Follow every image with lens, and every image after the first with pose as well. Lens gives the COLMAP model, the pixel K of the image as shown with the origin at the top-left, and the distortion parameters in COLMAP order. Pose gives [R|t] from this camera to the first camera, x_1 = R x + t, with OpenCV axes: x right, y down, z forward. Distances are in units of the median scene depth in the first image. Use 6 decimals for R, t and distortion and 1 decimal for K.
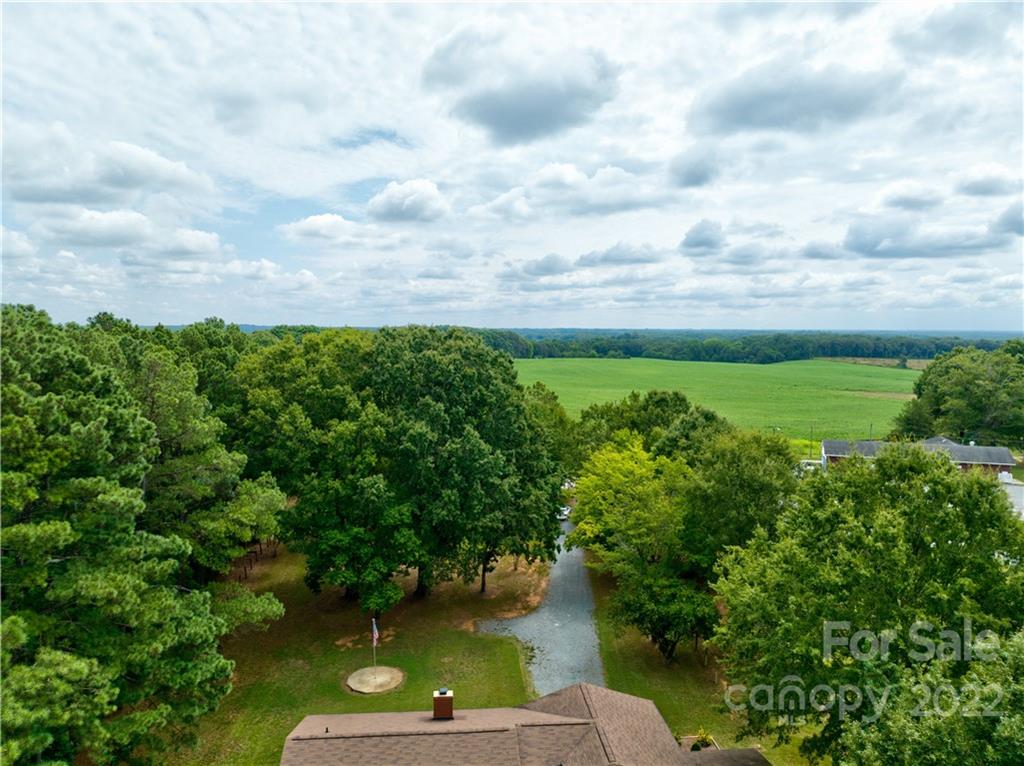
lens RADIAL K [[716.2, 0, 510.6], [0, 716.2, 385.1], [0, 0, 1]] dist [-0.047921, 0.018708]
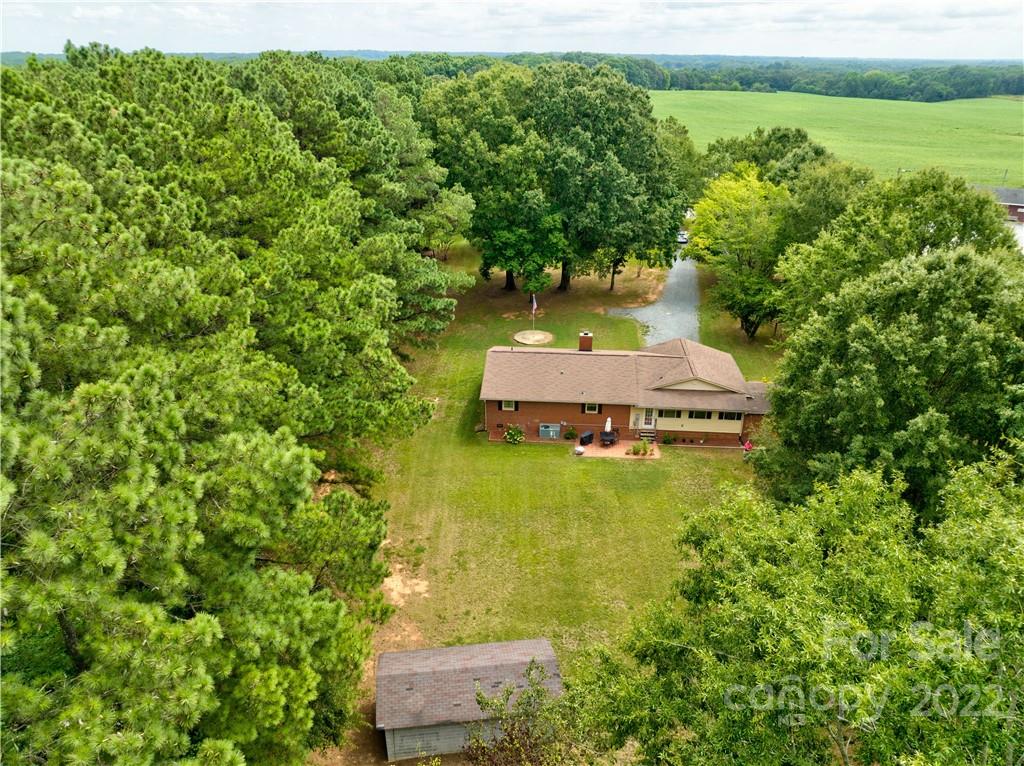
lens RADIAL K [[716.2, 0, 510.6], [0, 716.2, 385.1], [0, 0, 1]] dist [-0.047921, 0.018708]
pose [[0.985054, 0.072510, -0.156240, -0.005476], [-0.013178, 0.936142, 0.351375, 0.003678], [0.171741, -0.344064, 0.923106, -0.299363]]
